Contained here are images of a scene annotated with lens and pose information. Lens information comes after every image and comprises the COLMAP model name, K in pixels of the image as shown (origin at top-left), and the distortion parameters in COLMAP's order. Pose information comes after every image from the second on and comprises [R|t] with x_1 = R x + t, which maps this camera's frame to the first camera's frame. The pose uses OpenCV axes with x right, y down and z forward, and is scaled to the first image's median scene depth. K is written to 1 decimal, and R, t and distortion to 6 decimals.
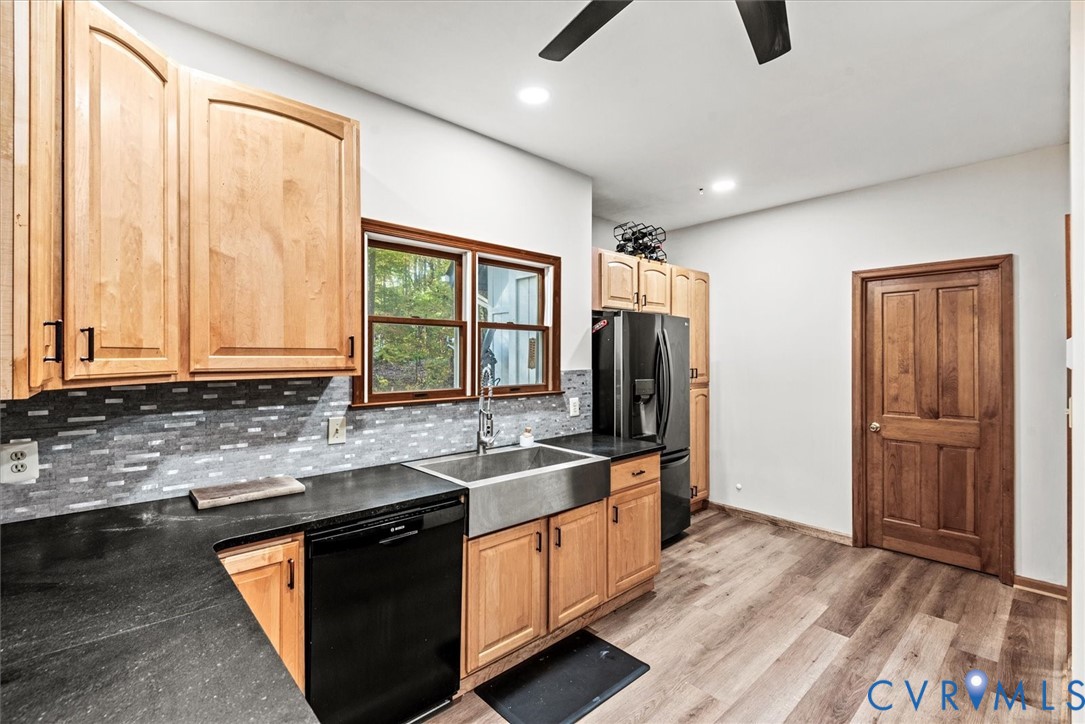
lens RADIAL K [[480.2, 0, 533.4], [0, 480.2, 363.5], [0, 0, 1]] dist [0.030045, -0.023741]
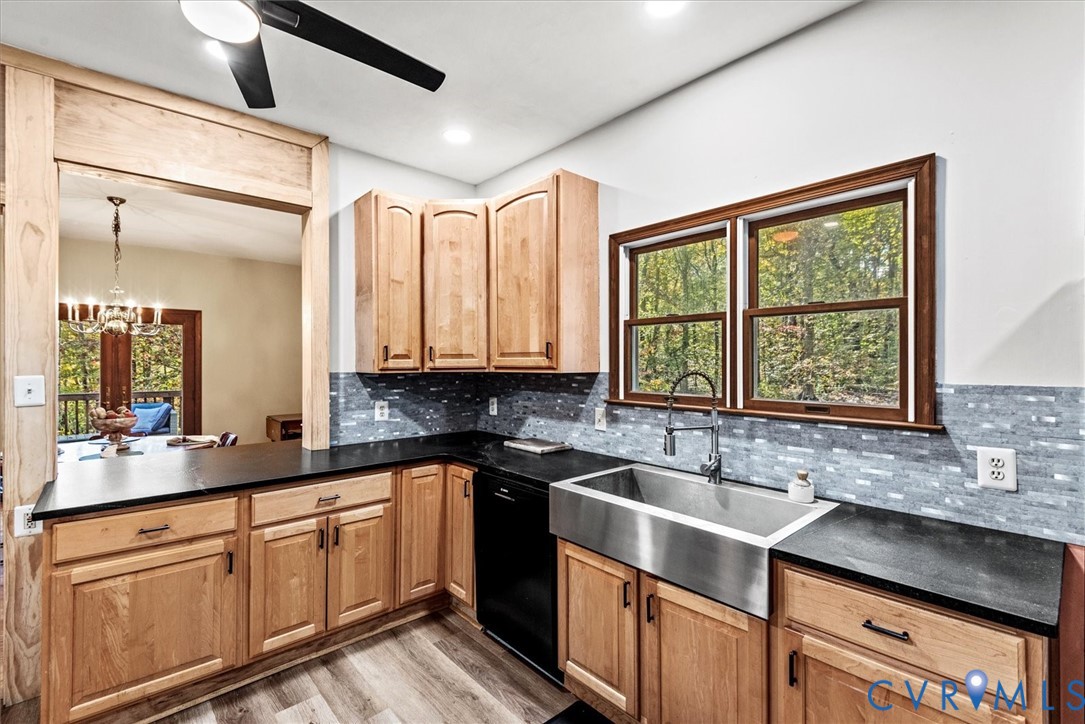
lens RADIAL K [[478.3, 0, 539.4], [0, 478.3, 365.0], [0, 0, 1]] dist [0.034590, -0.023152]
pose [[0.005252, 0.012883, -0.999903, 0.768170], [-0.010432, 0.999863, 0.012827, -0.010009], [0.999932, 0.010363, 0.005386, 0.830013]]
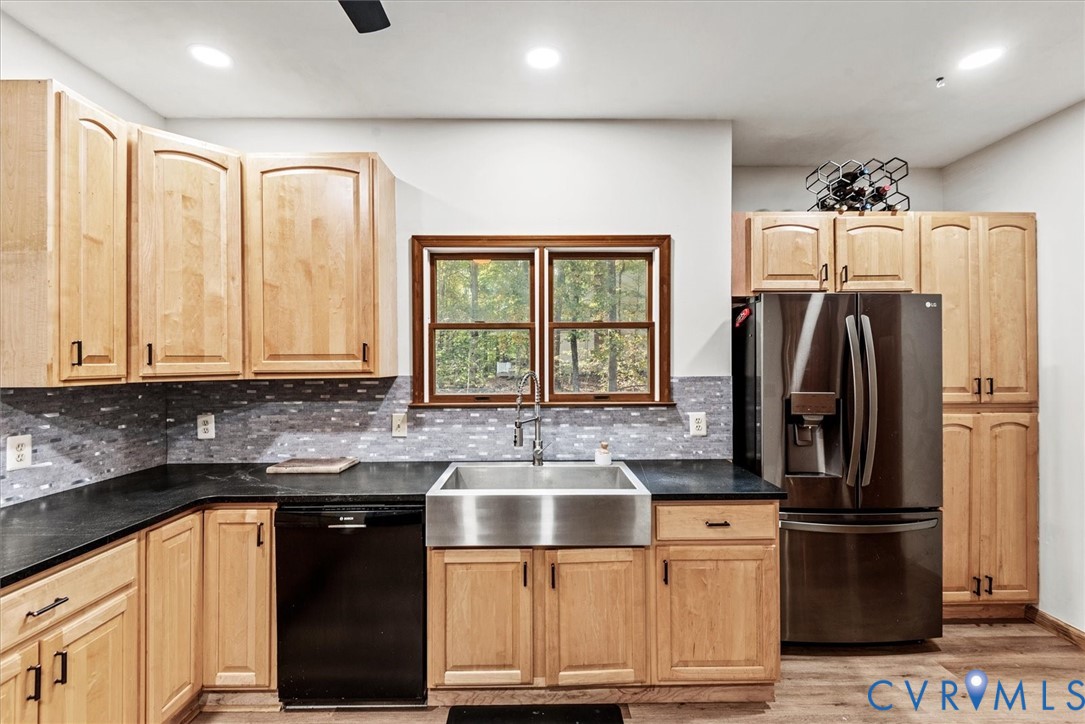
lens RADIAL K [[478.3, 0, 539.4], [0, 478.3, 365.0], [0, 0, 1]] dist [0.034590, -0.023152]
pose [[0.753215, 0.003271, -0.657767, 0.583857], [-0.004485, 0.999990, -0.000163, -0.005667], [0.657760, 0.003073, 0.753222, 0.356020]]
